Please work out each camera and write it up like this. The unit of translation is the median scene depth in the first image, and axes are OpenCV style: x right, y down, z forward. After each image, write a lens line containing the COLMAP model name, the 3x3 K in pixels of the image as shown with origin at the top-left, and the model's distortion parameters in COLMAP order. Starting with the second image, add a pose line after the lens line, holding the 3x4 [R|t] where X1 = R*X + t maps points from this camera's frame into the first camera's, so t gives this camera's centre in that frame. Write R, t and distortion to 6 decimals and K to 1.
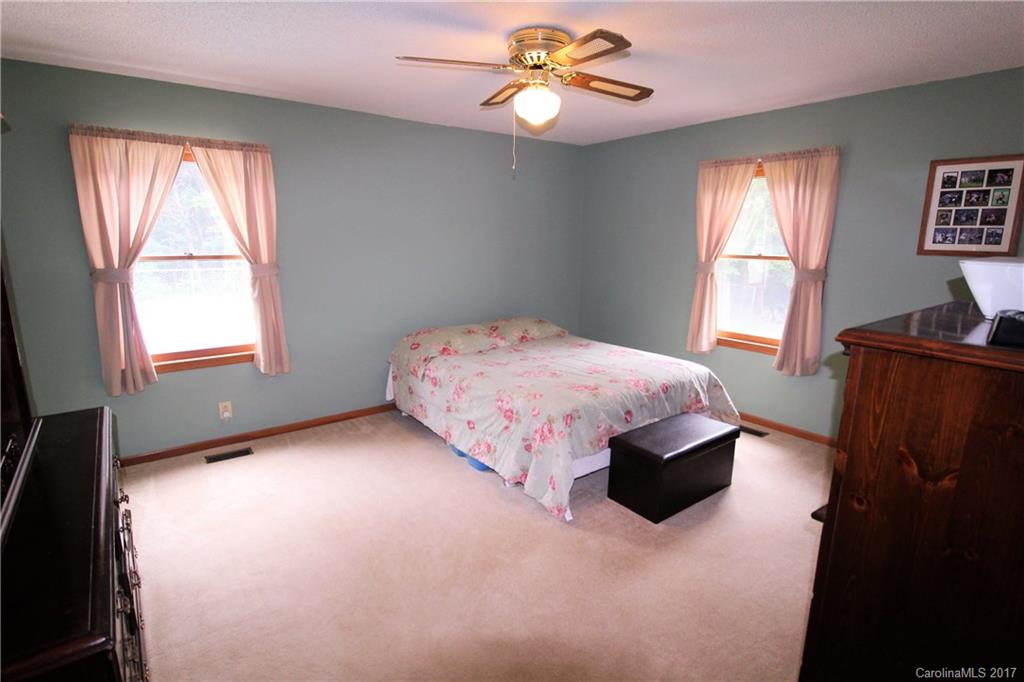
lens RADIAL K [[516.2, 0, 516.4], [0, 516.2, 339.8], [0, 0, 1]] dist [-0.006542, -0.000879]
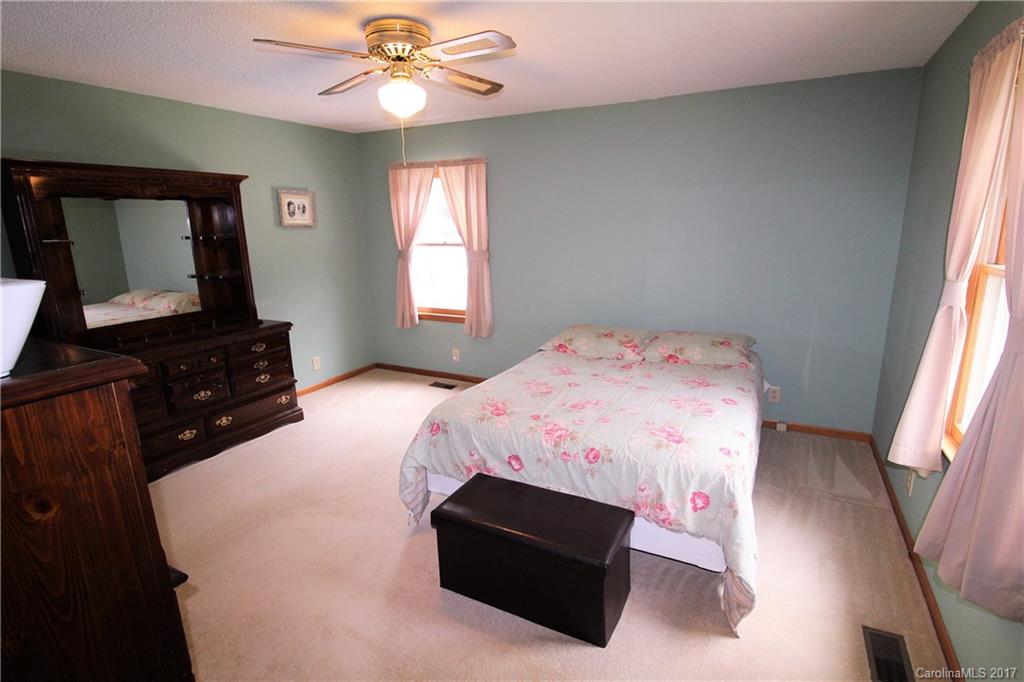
lens RADIAL K [[516.2, 0, 515.8], [0, 516.2, 337.1], [0, 0, 1]] dist [-0.006542, -0.000879]
pose [[0.418690, 0.186575, -0.888757, 0.802921], [-0.163186, 0.978195, 0.128474, -0.126897], [0.893347, 0.091242, 0.440007, 0.582204]]
